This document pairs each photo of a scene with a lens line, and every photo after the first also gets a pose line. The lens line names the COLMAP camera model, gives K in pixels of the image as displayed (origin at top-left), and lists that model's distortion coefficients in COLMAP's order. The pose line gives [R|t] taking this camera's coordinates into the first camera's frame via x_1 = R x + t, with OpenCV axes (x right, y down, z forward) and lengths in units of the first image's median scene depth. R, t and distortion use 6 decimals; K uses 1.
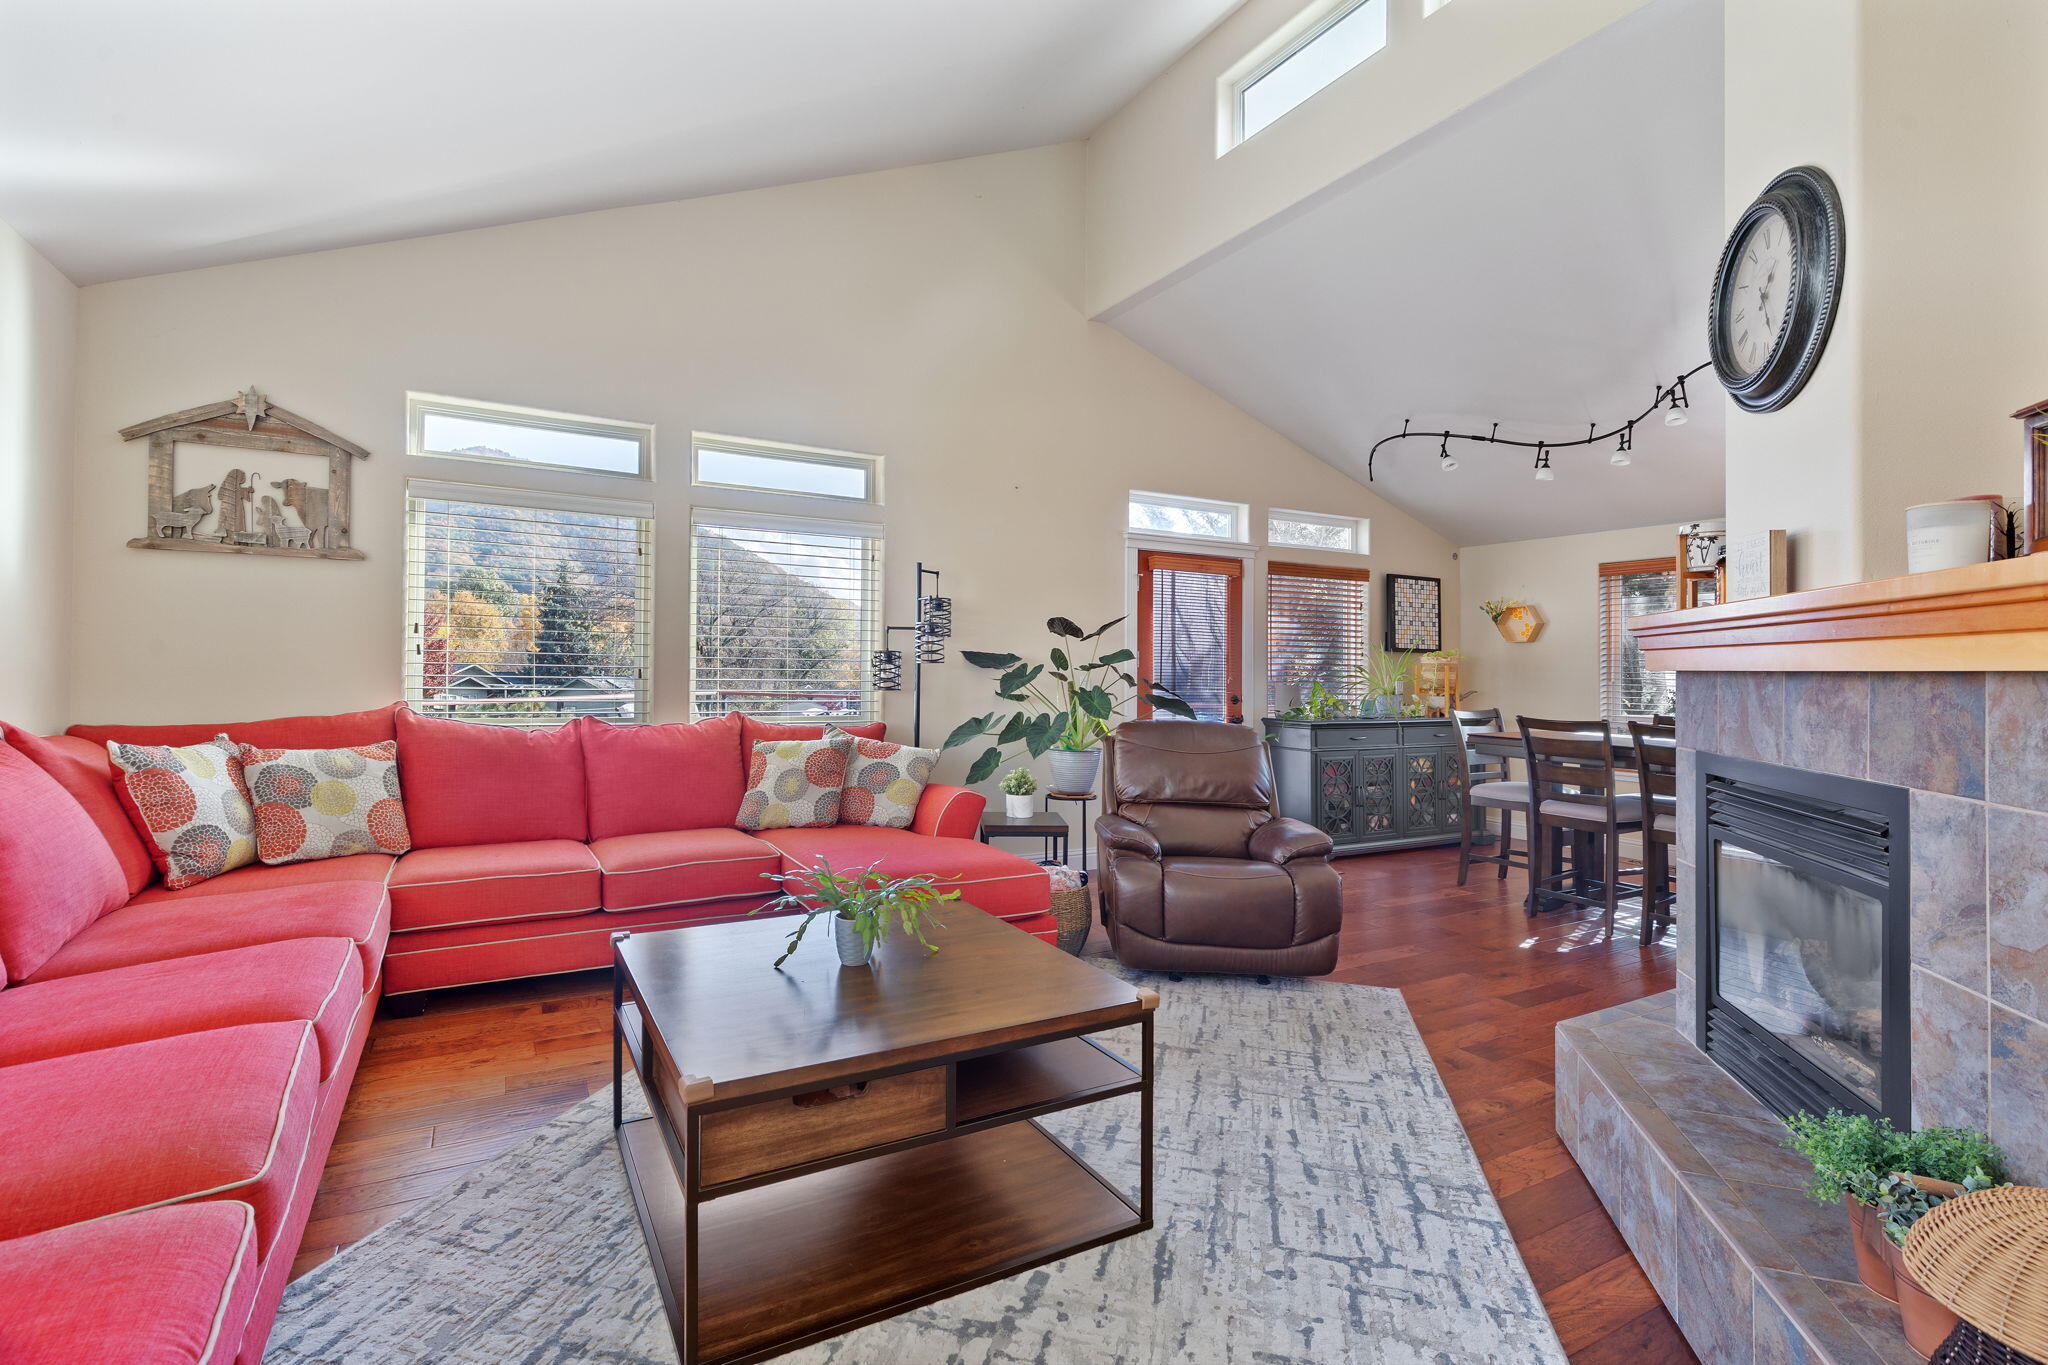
lens RADIAL K [[905.5, 0, 993.1], [0, 905.5, 672.0], [0, 0, 1]] dist [0.014197, -0.006567]
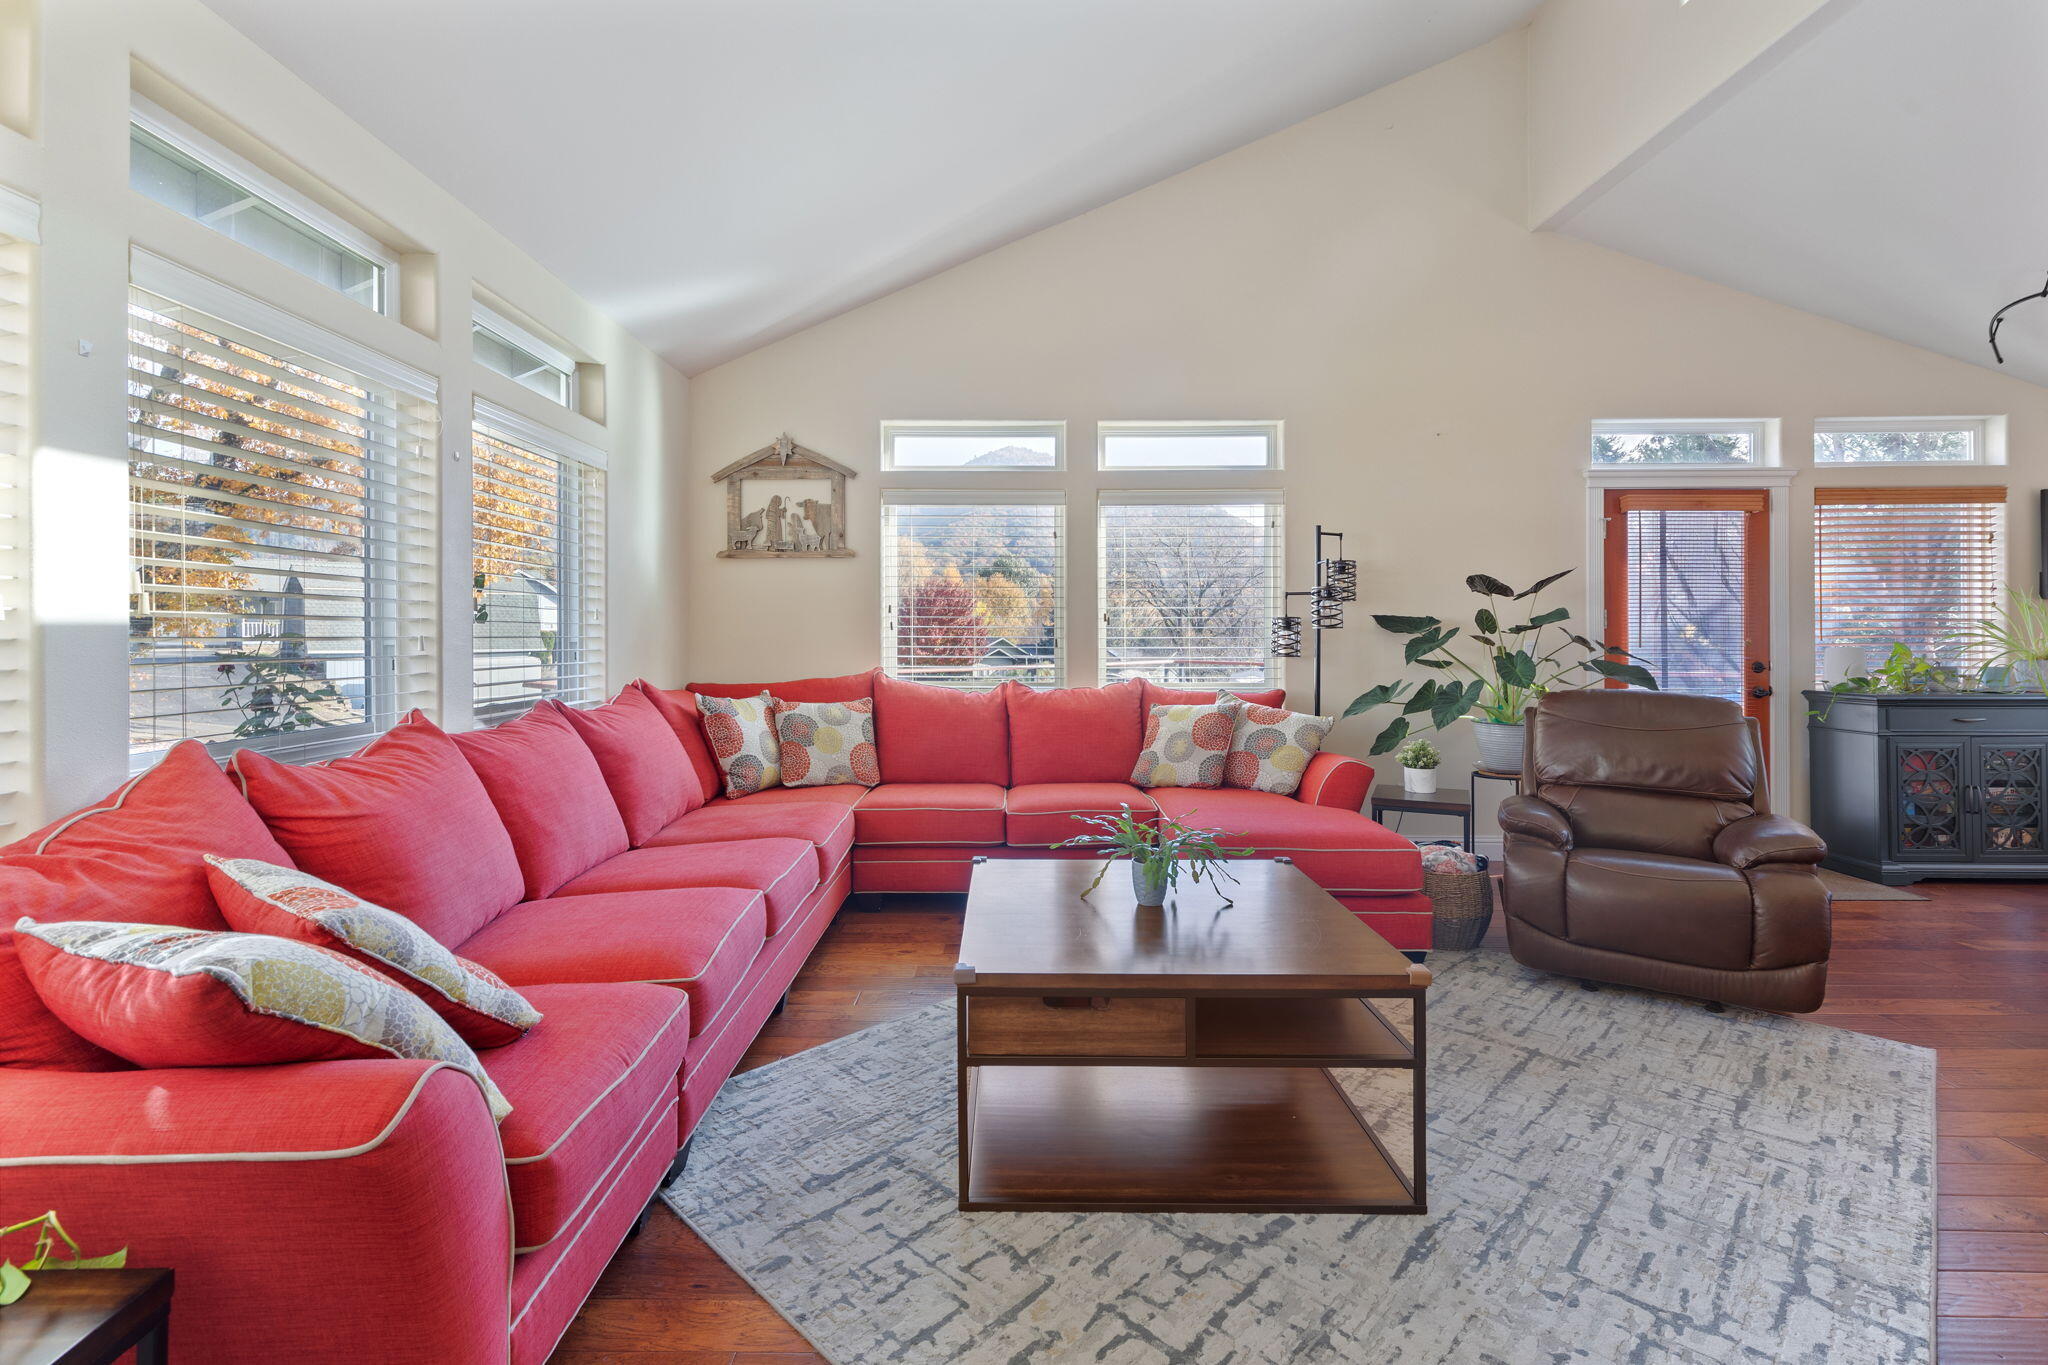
lens RADIAL K [[916.1, 0, 1022.4], [0, 916.1, 648.9], [0, 0, 1]] dist [0.004234, 0.000306]
pose [[0.877682, -0.009437, -0.479151, 0.149592], [0.013241, 0.999902, 0.004561, 0.004379], [0.479061, -0.010348, 0.877720, -0.023445]]
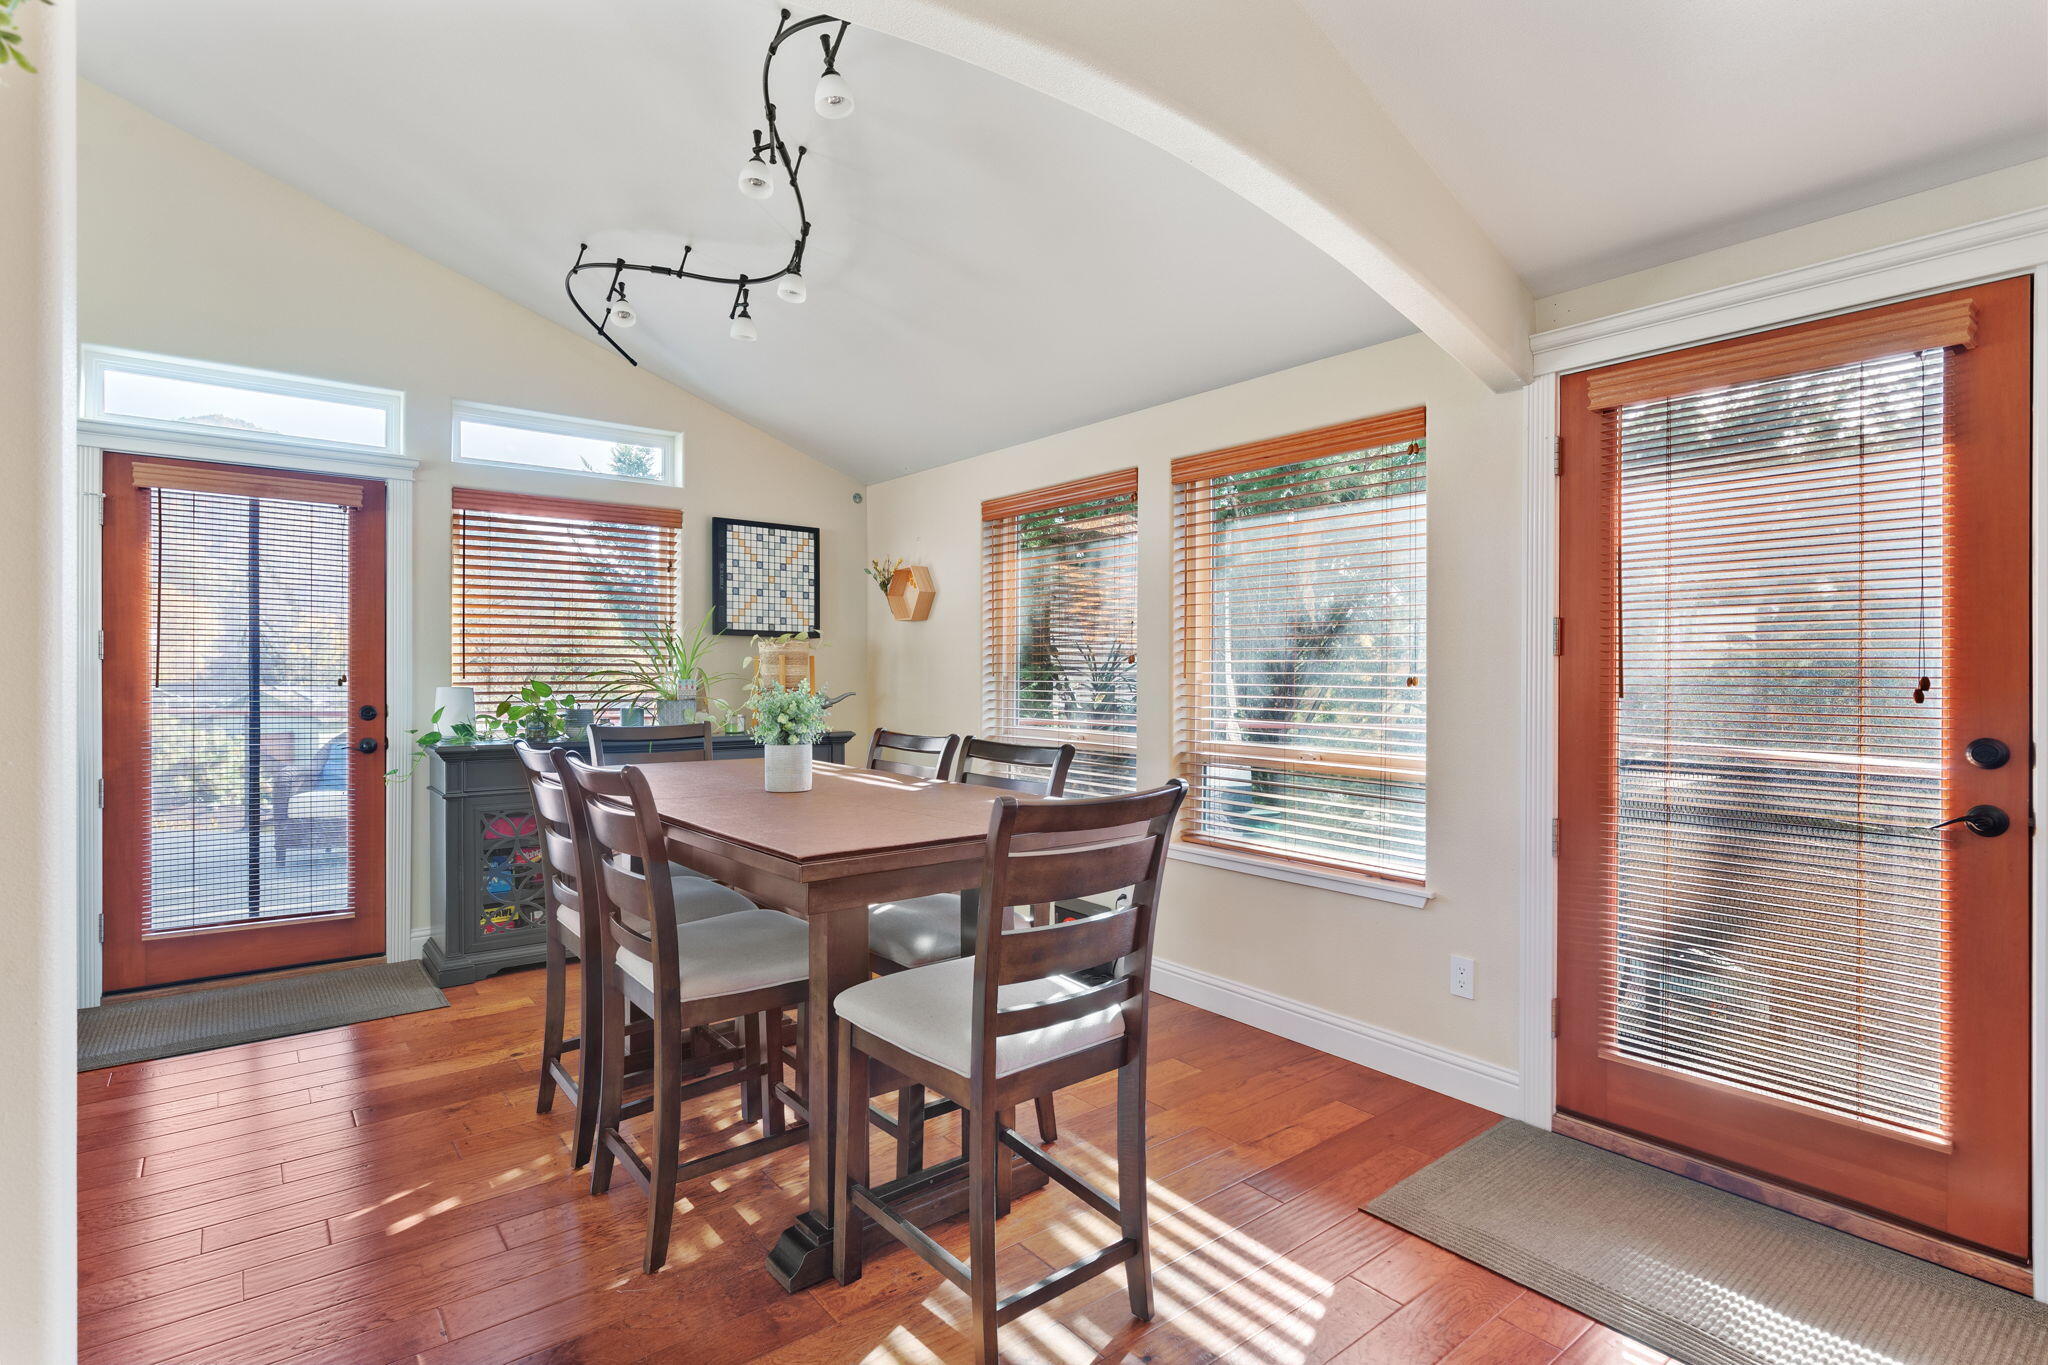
lens RADIAL K [[974.5, 0, 981.7], [0, 974.5, 681.4], [0, 0, 1]] dist [-0.000743, -0.000323]
pose [[0.987719, -0.010416, 0.155892, 0.971627], [0.009463, 0.999932, 0.006855, 0.014700], [-0.155953, -0.005295, 0.987750, 0.510511]]
